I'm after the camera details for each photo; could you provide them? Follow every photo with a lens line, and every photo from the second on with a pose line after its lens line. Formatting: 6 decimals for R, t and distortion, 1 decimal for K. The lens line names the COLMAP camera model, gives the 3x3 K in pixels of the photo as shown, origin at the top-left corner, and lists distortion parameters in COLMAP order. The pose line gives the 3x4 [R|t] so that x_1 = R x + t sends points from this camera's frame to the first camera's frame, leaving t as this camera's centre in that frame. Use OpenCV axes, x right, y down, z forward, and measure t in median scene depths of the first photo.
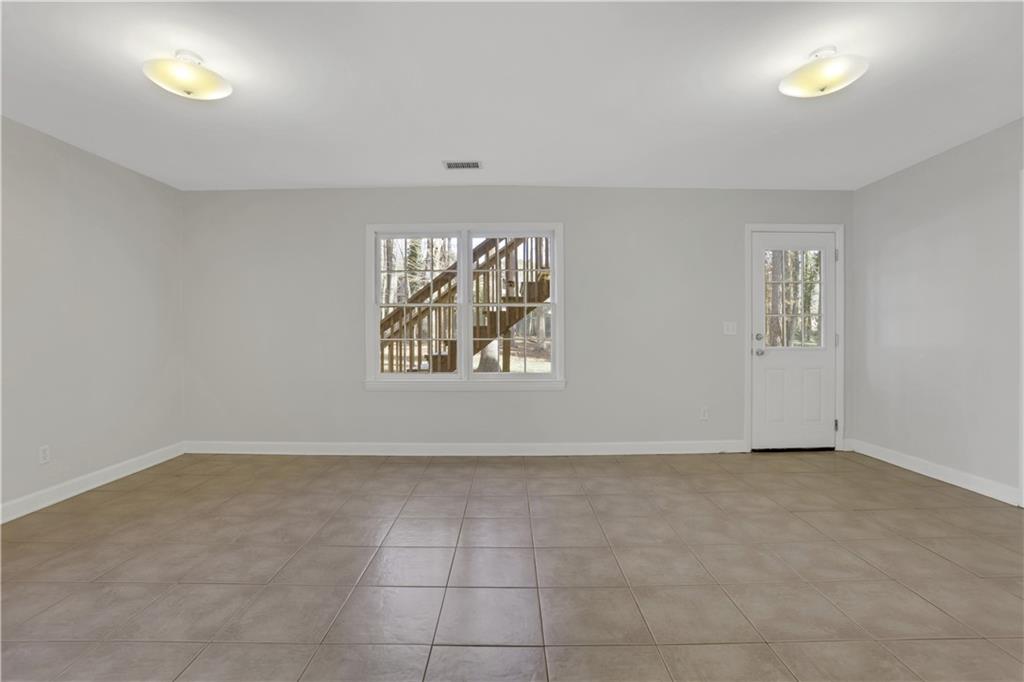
lens RADIAL K [[478.4, 0, 512.7], [0, 478.4, 337.4], [0, 0, 1]] dist [0.001962, -0.000035]
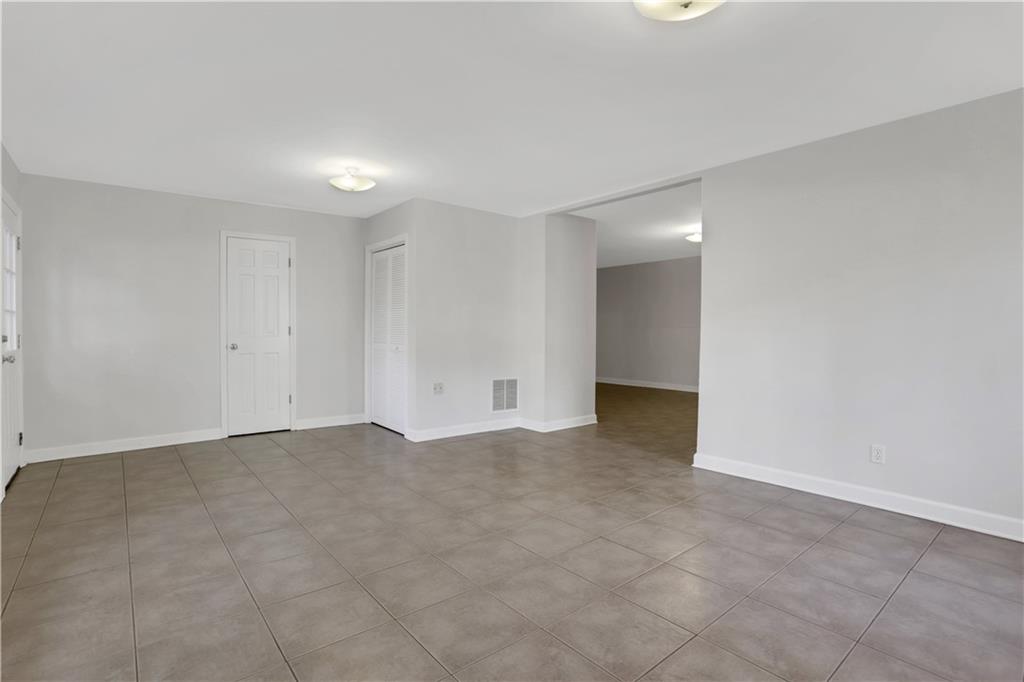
lens RADIAL K [[478.4, 0, 514.5], [0, 478.4, 338.5], [0, 0, 1]] dist [0.001962, -0.000035]
pose [[-0.625920, -0.000987, 0.779887, -0.702158], [0.013720, 0.999831, 0.012277, 0.005580], [-0.779767, 0.018385, -0.625800, 1.076224]]
